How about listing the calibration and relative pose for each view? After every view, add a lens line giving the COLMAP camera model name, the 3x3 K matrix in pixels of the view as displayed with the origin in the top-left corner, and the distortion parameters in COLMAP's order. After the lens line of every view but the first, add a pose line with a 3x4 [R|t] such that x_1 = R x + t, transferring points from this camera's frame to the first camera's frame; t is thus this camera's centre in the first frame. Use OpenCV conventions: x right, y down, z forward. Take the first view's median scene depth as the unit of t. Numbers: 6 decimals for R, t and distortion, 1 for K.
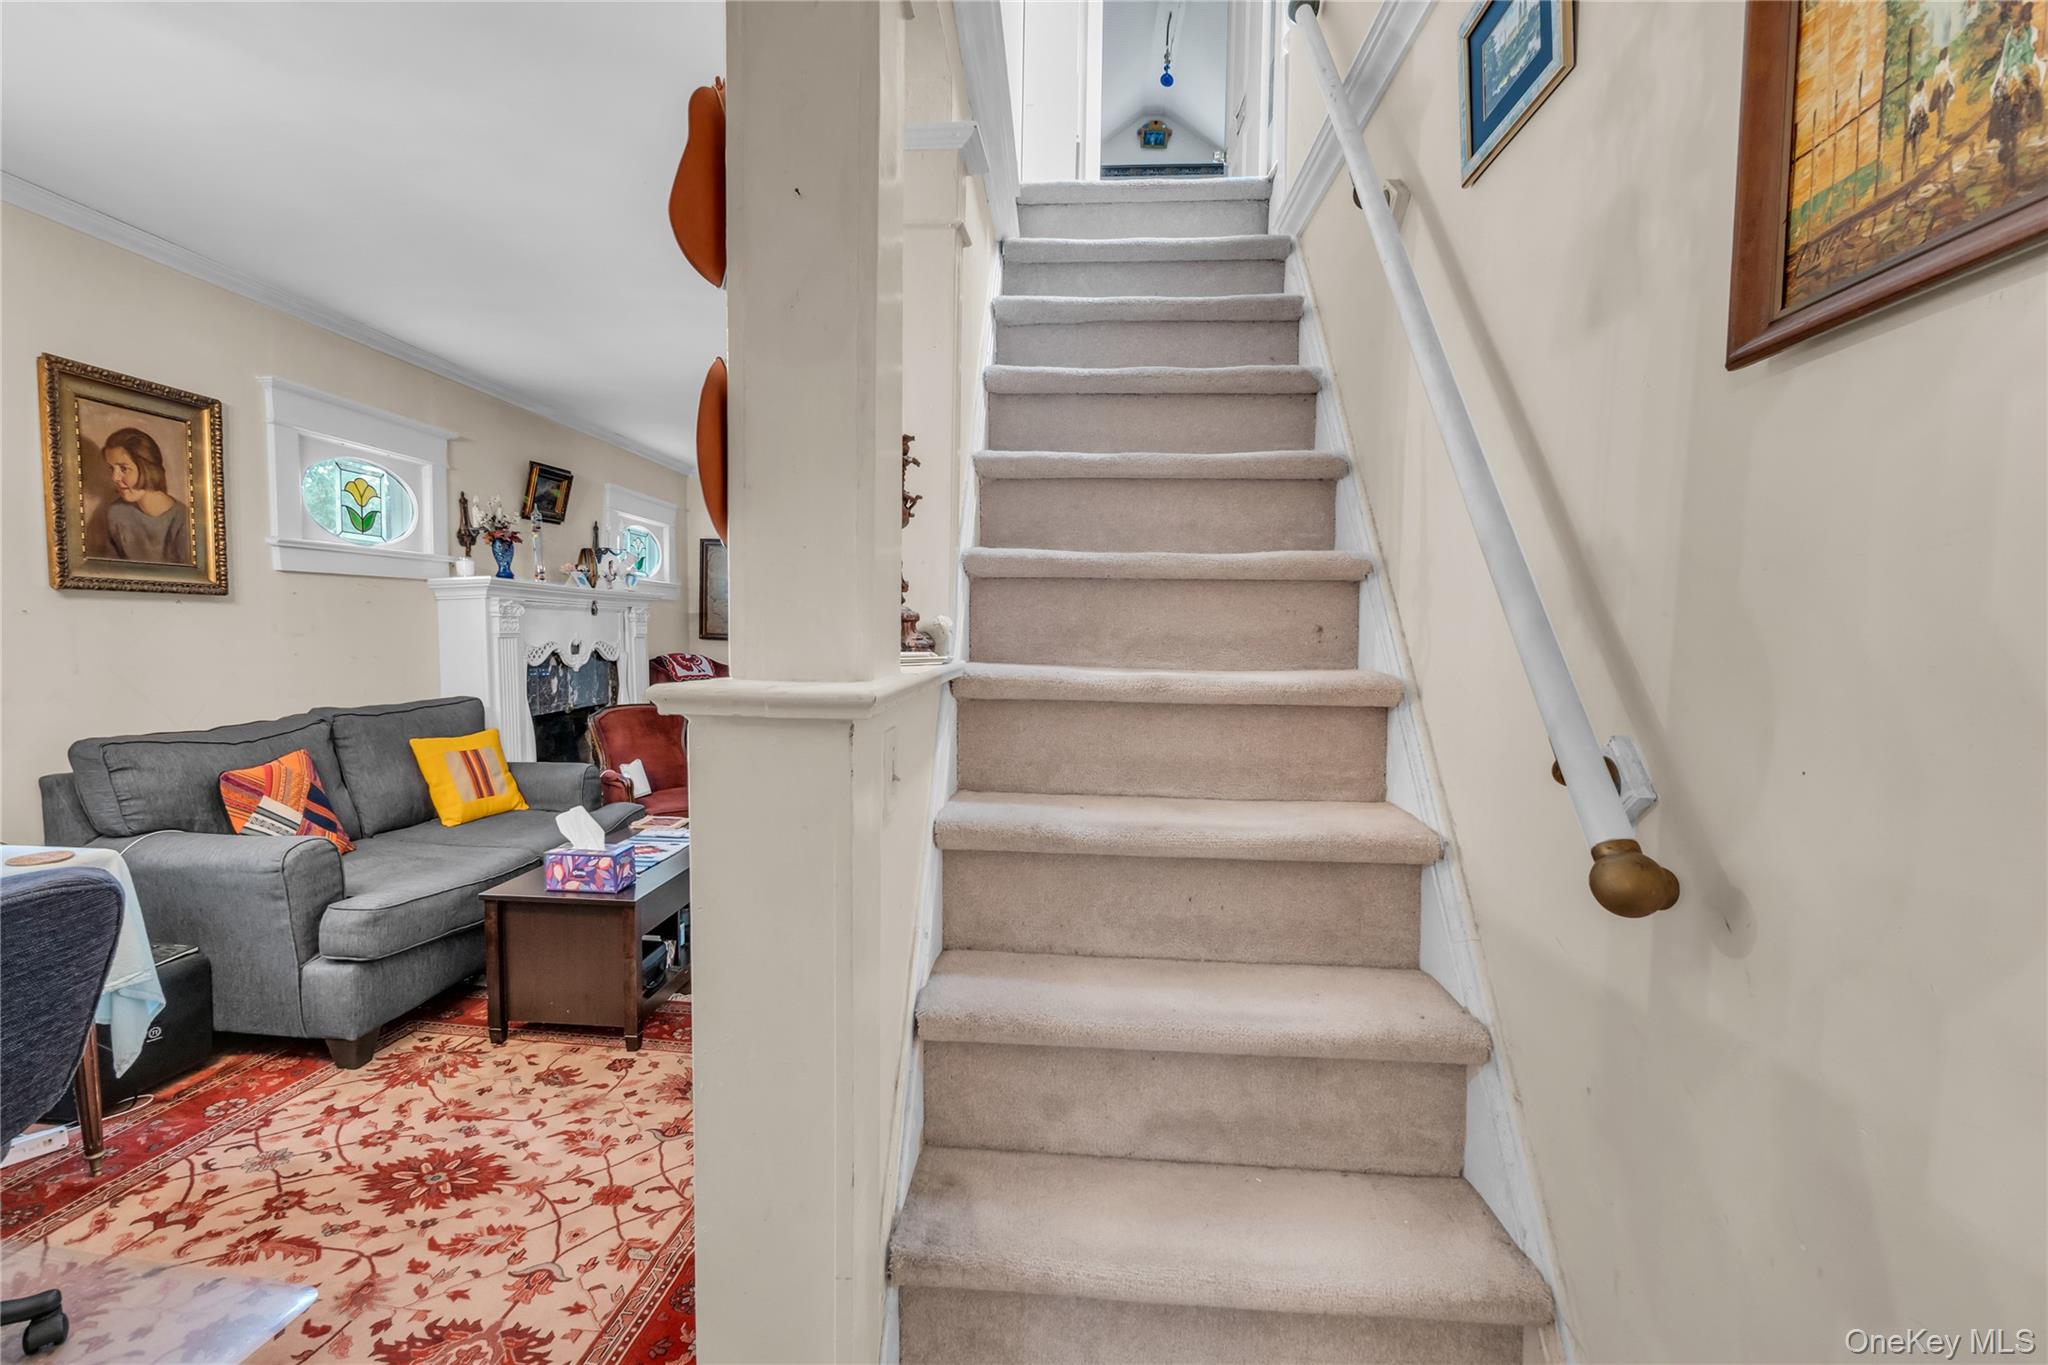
lens RADIAL K [[869.4, 0, 1022.9], [0, 869.4, 680.4], [0, 0, 1]] dist [-0.005129, -0.001088]
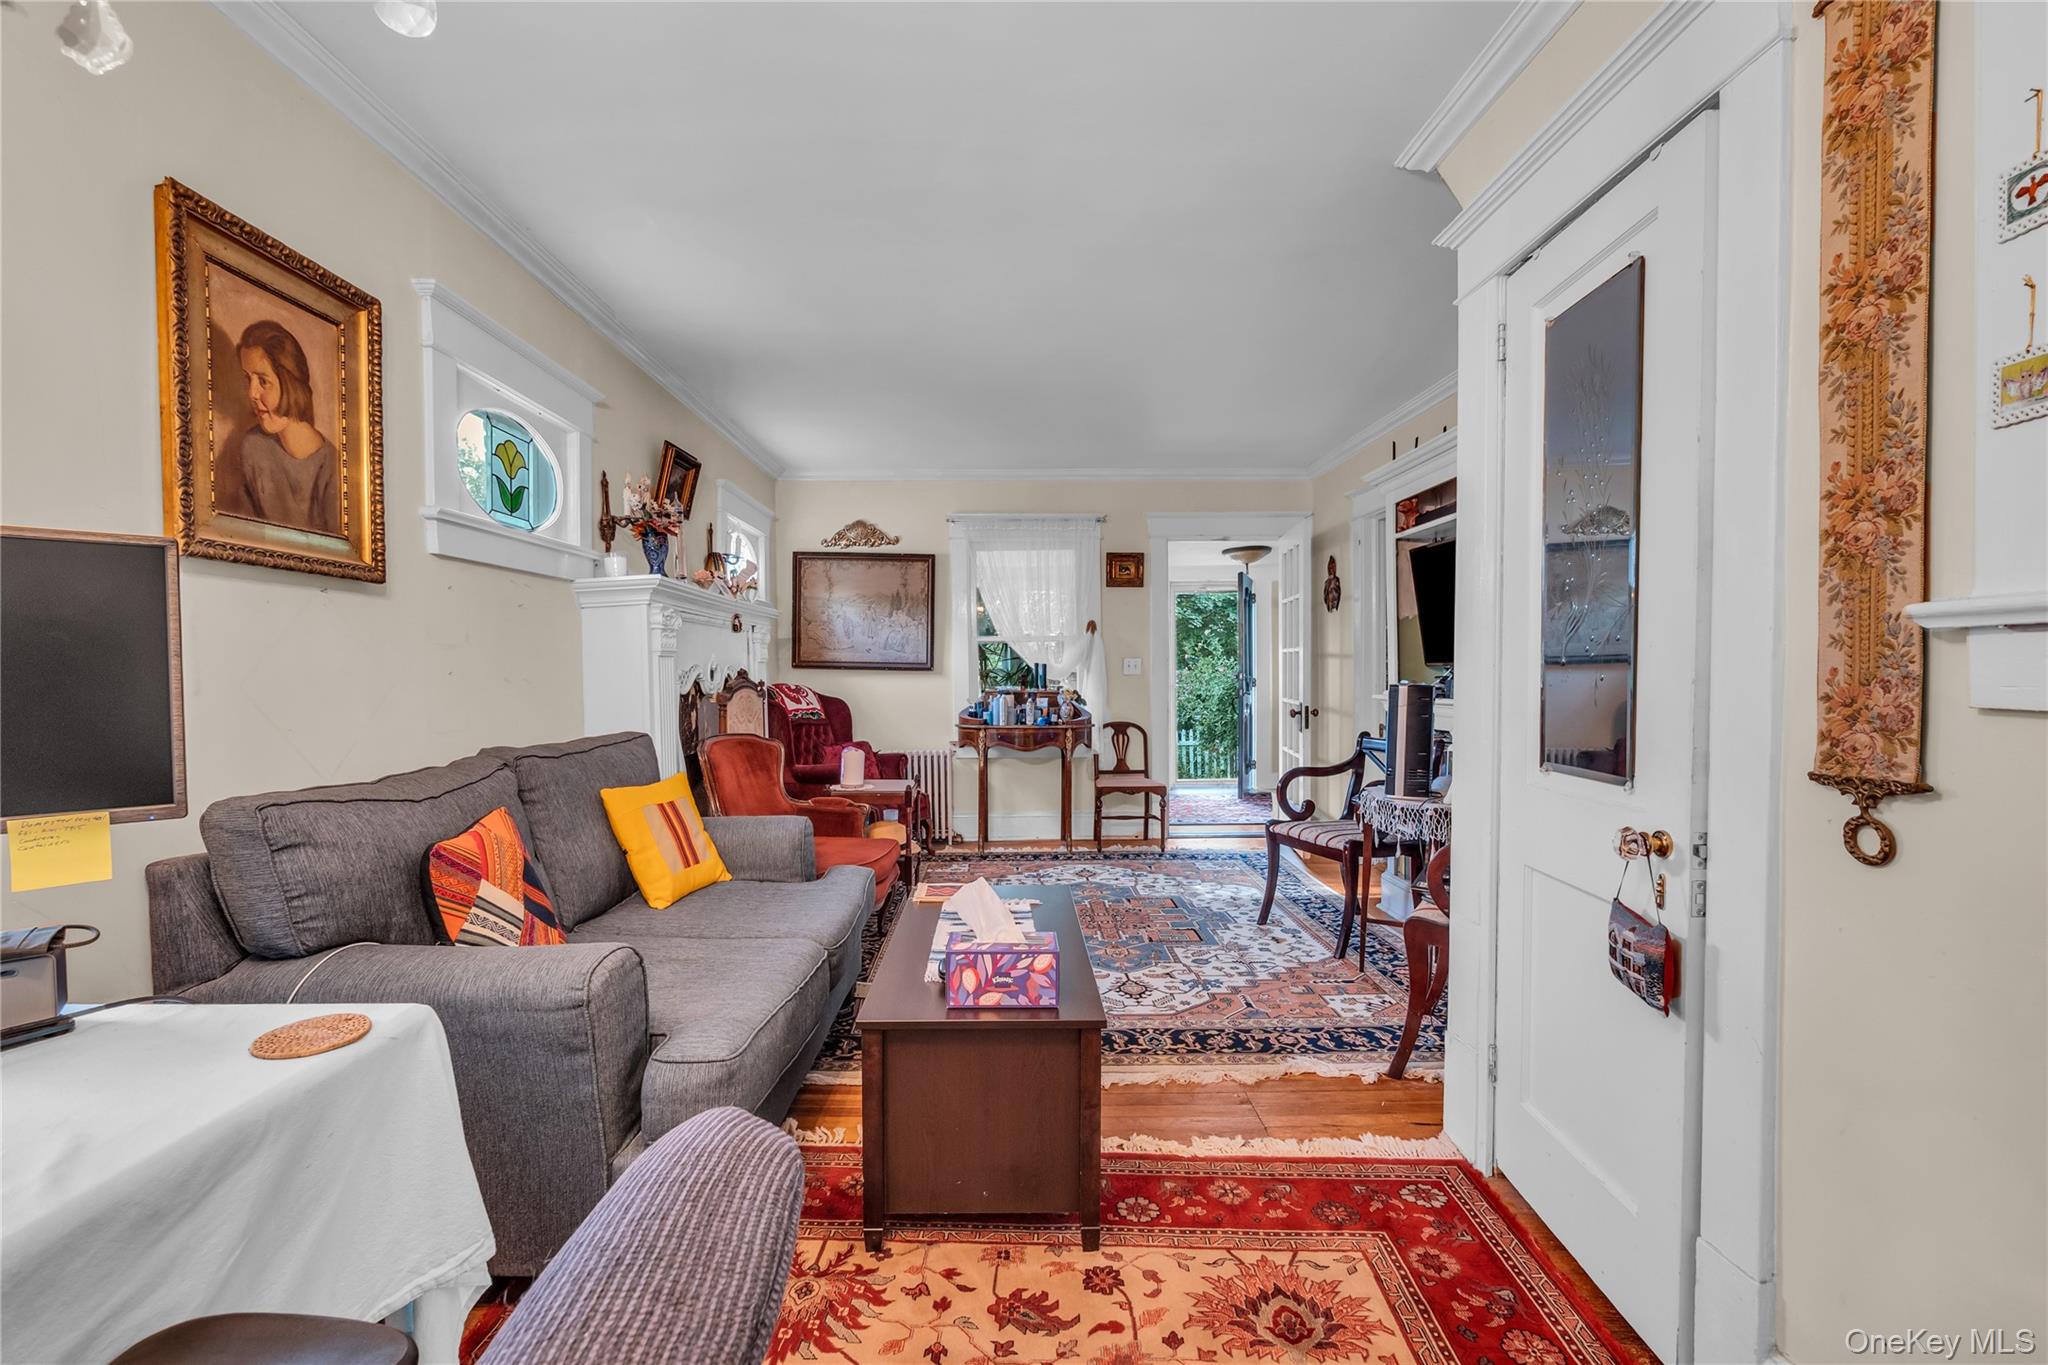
lens RADIAL K [[869.4, 0, 1018.0], [0, 869.4, 684.4], [0, 0, 1]] dist [-0.005129, -0.001088]
pose [[0.997393, -0.022175, 0.068673, -0.519228], [0.025021, 0.998851, -0.040865, 0.023890], [-0.067688, 0.042477, 0.996802, 0.318105]]
